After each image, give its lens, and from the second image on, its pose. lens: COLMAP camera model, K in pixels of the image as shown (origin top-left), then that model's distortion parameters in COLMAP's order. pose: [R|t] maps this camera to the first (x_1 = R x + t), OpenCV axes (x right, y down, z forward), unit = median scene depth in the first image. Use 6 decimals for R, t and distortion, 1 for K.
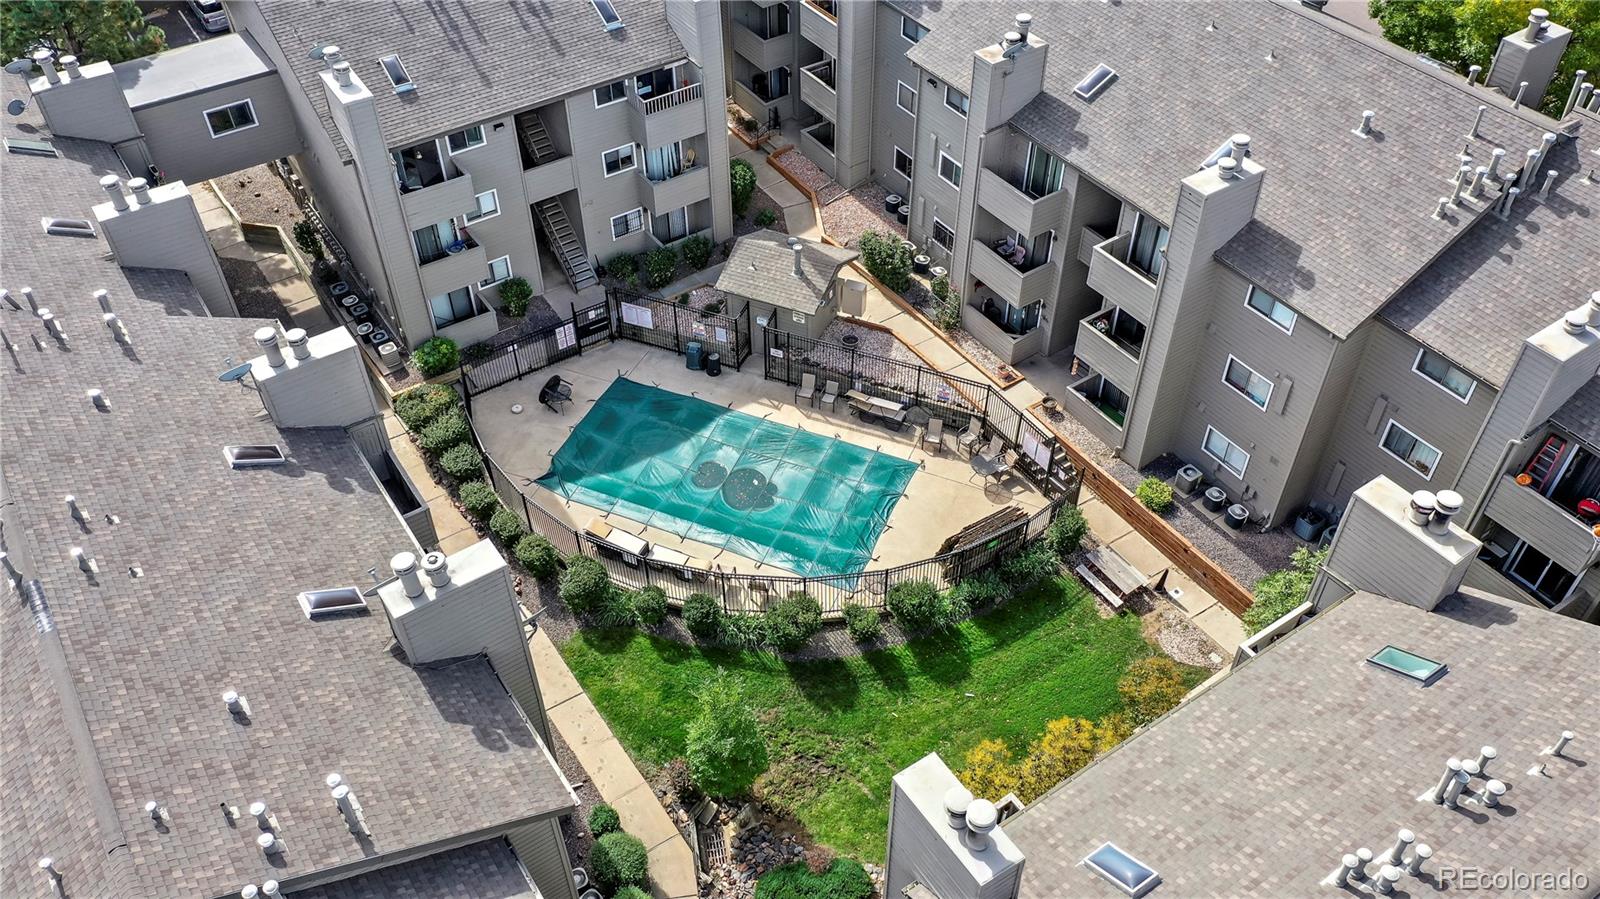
lens RADIAL K [[1280.0, 0, 802.6], [0, 1280.0, 452.7], [0, 0, 1]] dist [0.013496, 0.003326]
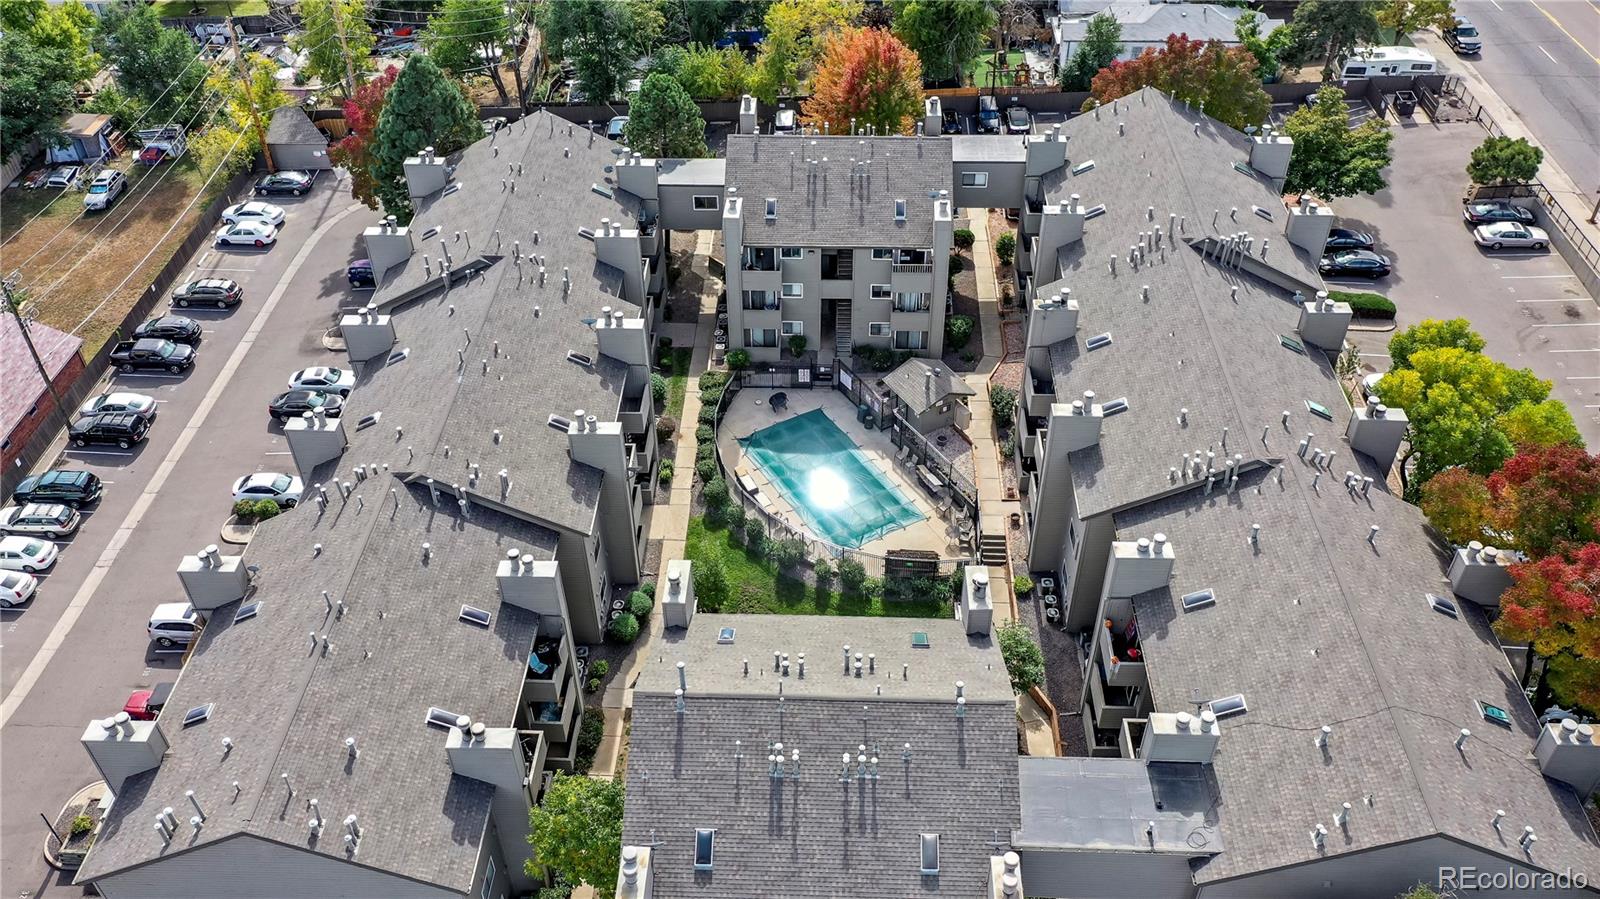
lens RADIAL K [[1280.0, 0, 799.5], [0, 1280.0, 448.0], [0, 0, 1]] dist [0.013496, 0.003326]
pose [[0.808964, 0.378165, -0.450077, 0.666091], [-0.408240, 0.912287, 0.032757, -0.060002], [0.422986, 0.157240, 0.892389, -0.559015]]
